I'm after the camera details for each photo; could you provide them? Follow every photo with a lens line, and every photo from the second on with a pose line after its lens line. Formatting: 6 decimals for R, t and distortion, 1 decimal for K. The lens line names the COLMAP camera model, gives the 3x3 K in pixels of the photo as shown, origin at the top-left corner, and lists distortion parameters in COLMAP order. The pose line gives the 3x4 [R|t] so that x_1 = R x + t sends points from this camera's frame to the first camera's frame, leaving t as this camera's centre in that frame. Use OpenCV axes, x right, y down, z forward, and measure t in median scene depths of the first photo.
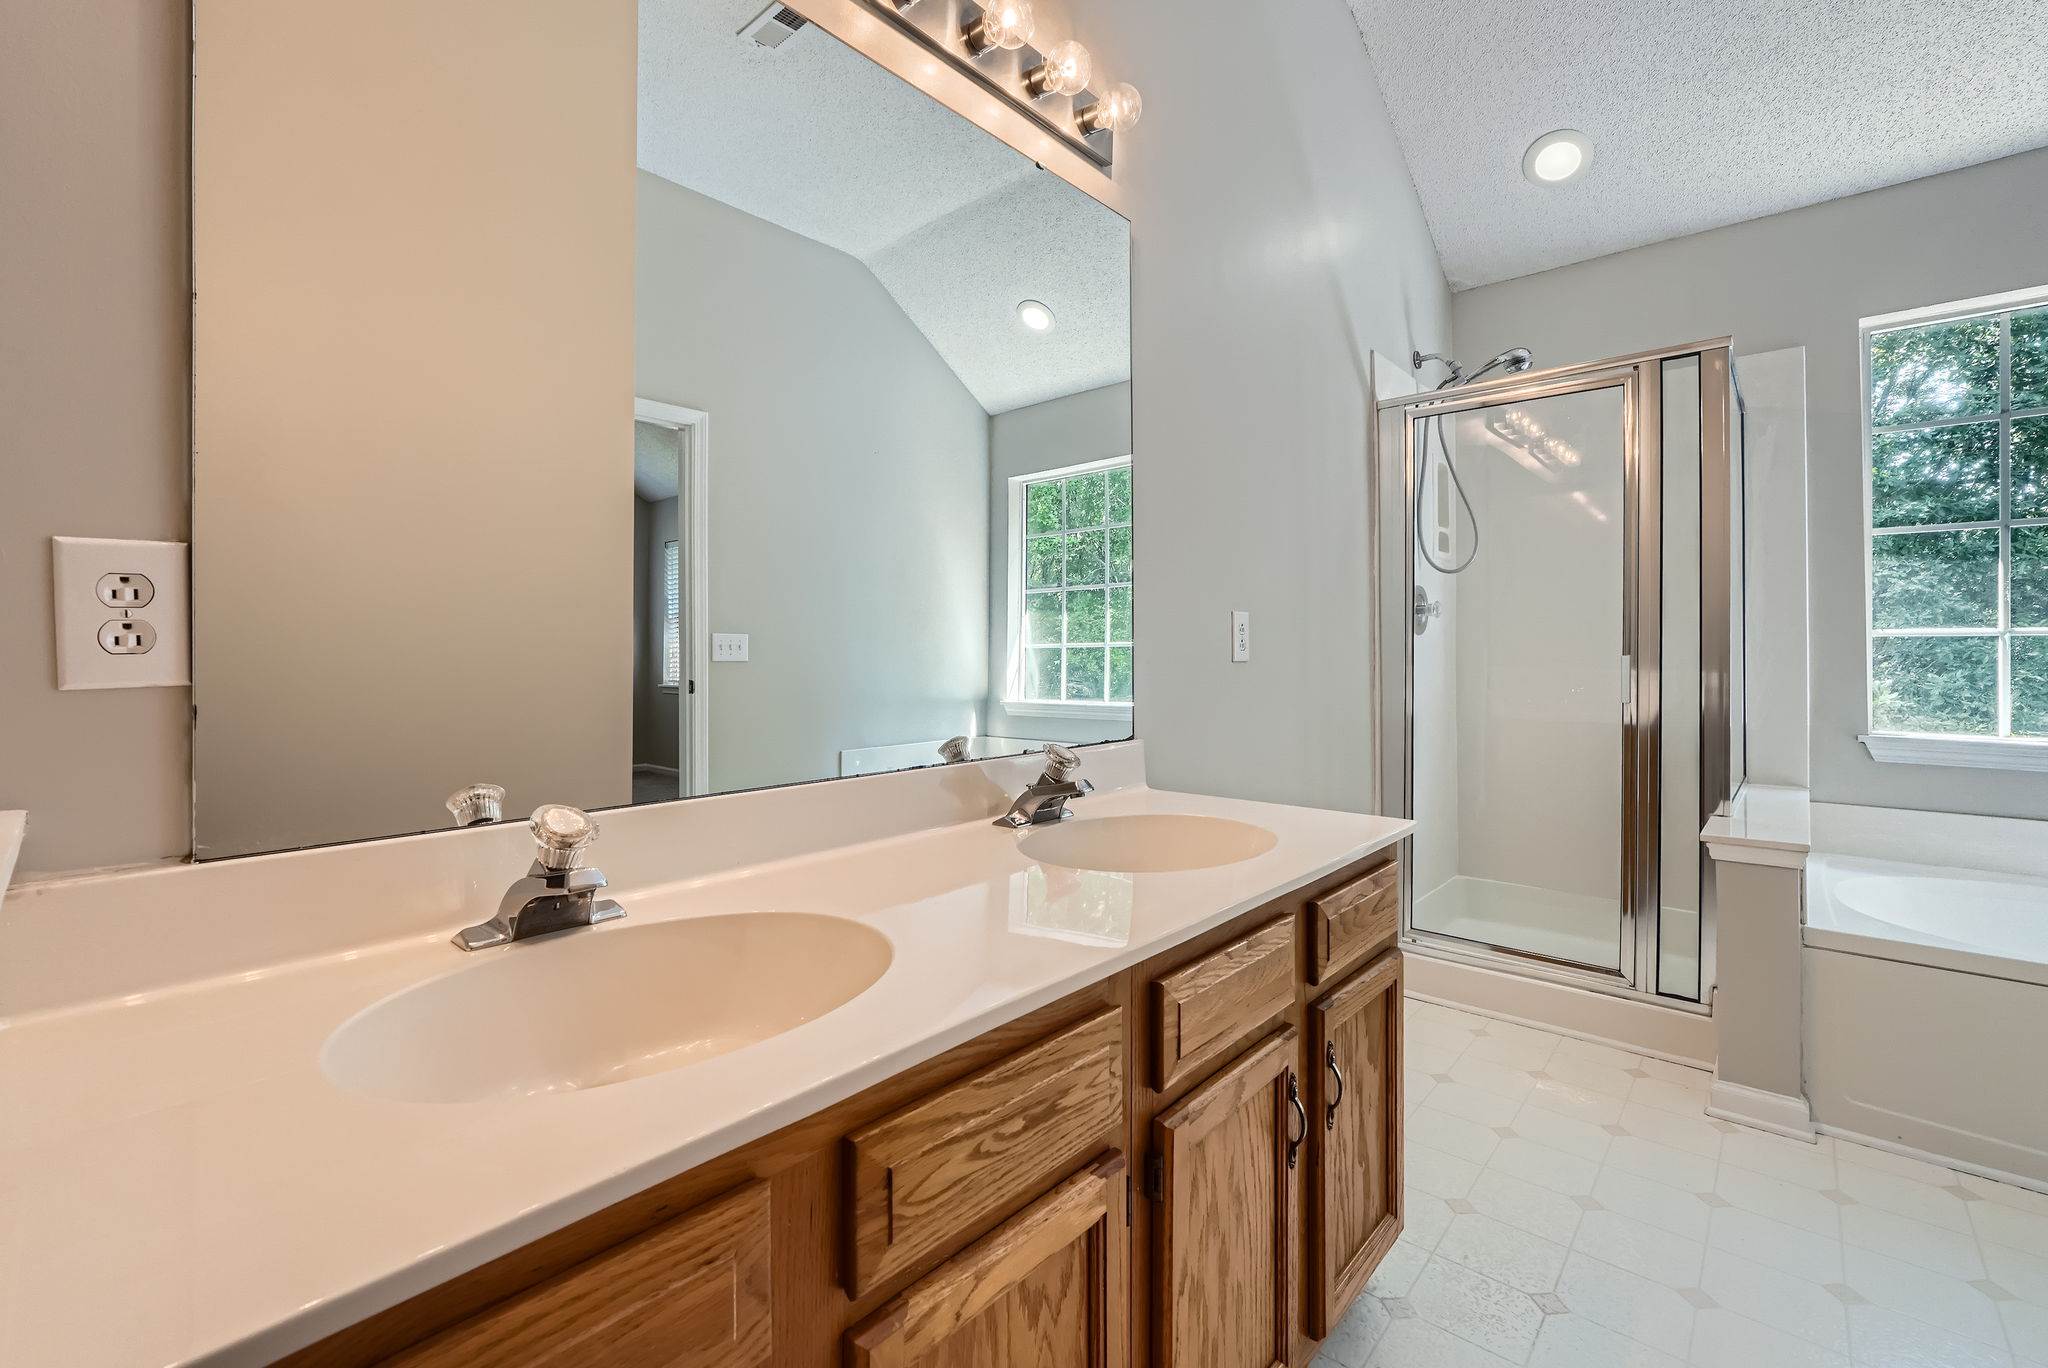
lens RADIAL K [[884.4, 0, 1033.2], [0, 884.4, 648.9], [0, 0, 1]] dist [-0.007916, 0.003234]
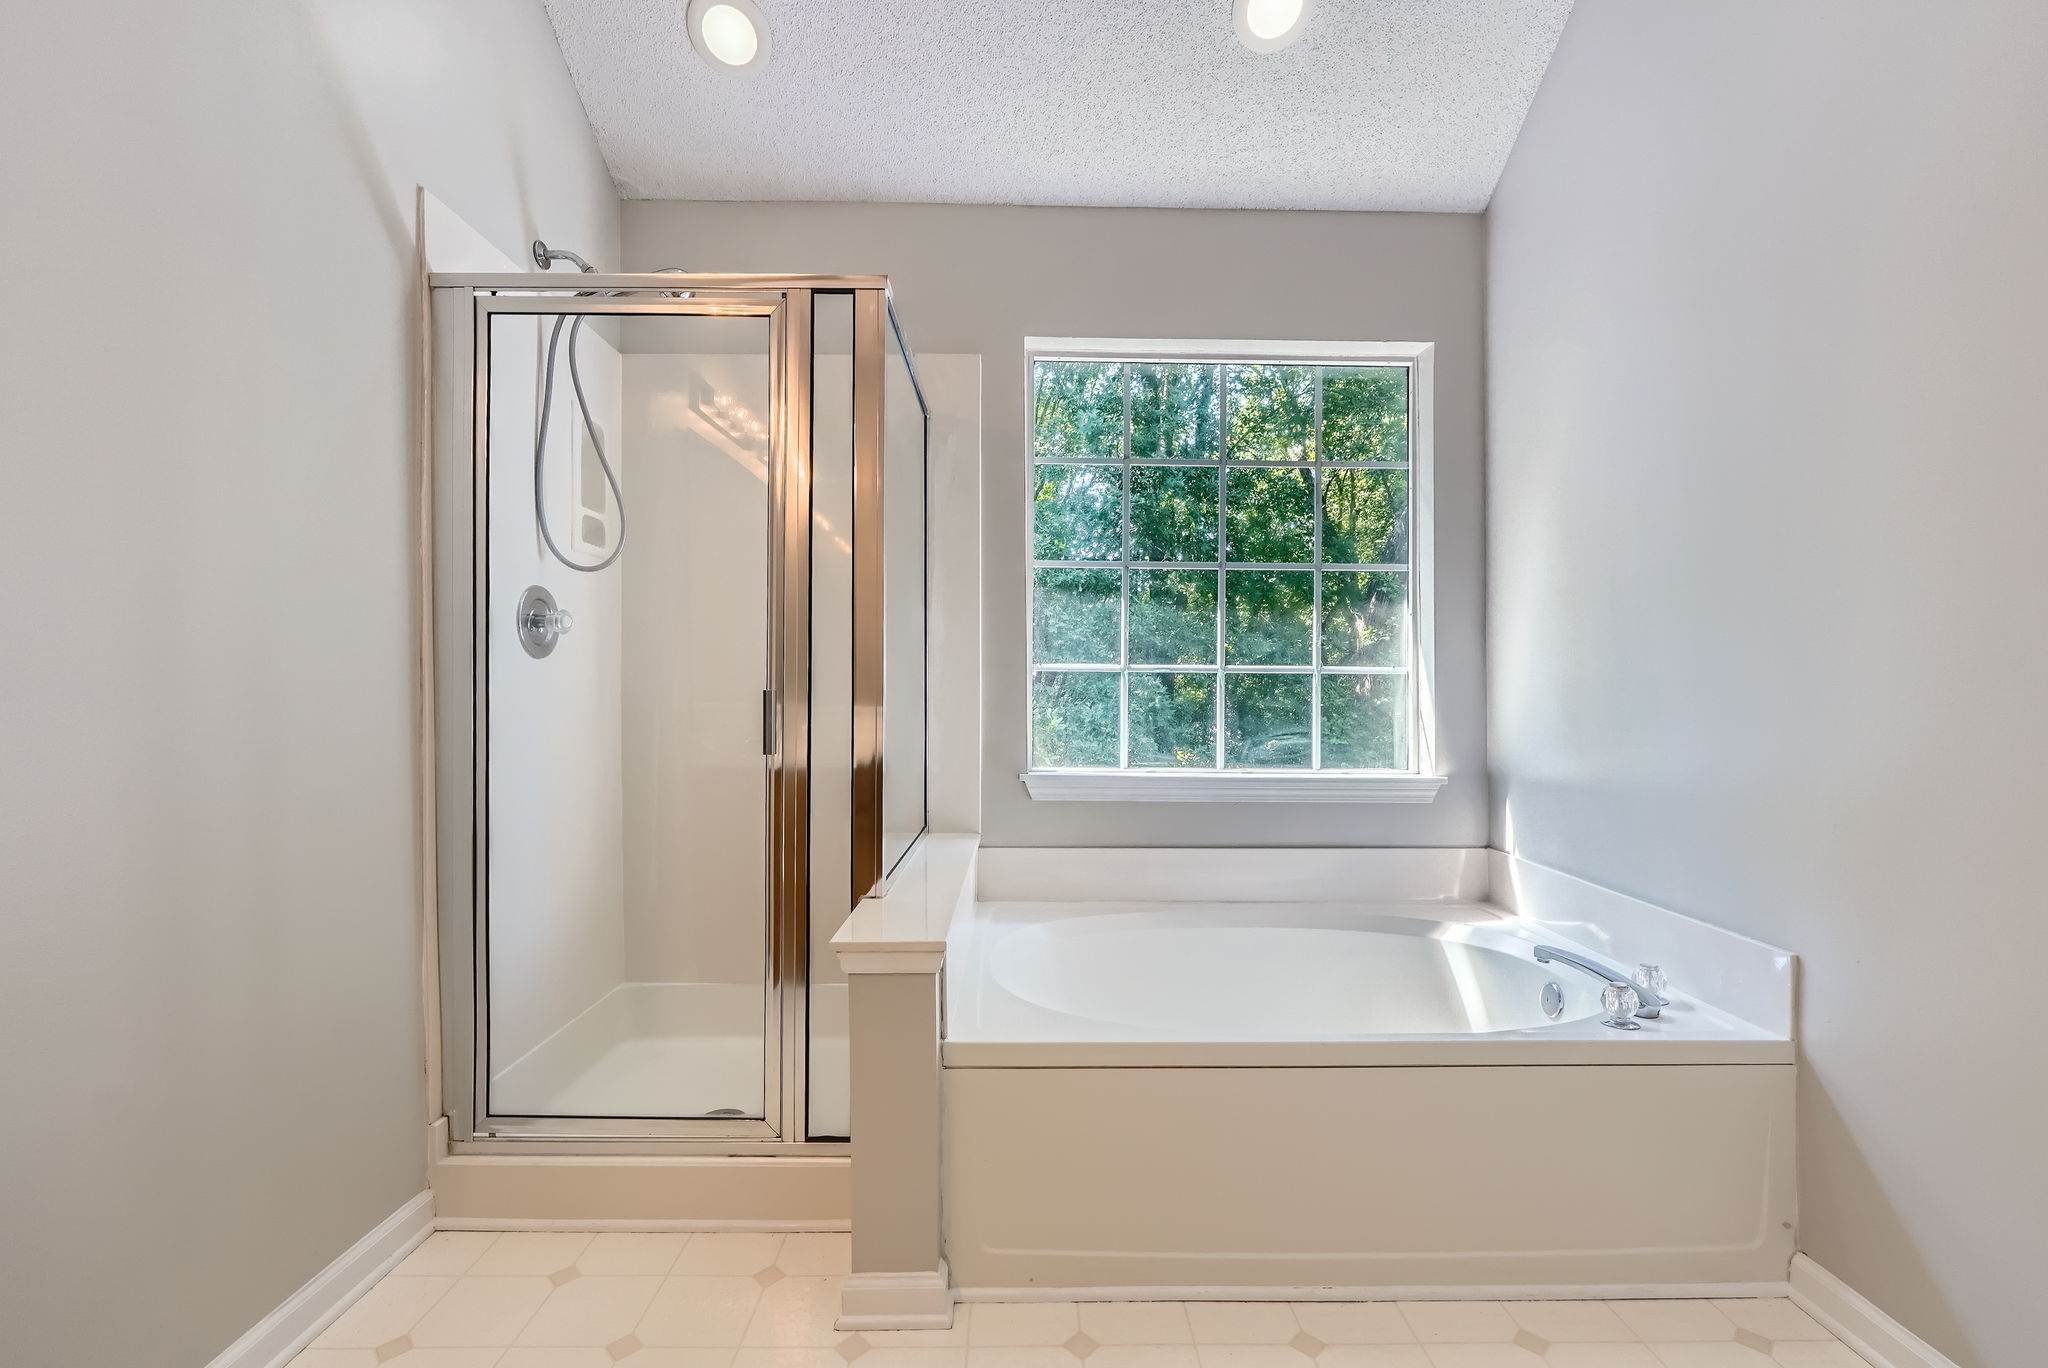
lens RADIAL K [[884.4, 0, 1021.1], [0, 884.4, 689.6], [0, 0, 1]] dist [-0.007916, 0.003234]
pose [[0.753774, 0.002630, 0.657128, 0.306156], [-0.008614, 0.999946, 0.005879, 0.000523], [-0.657077, -0.010092, 0.753756, 0.275751]]
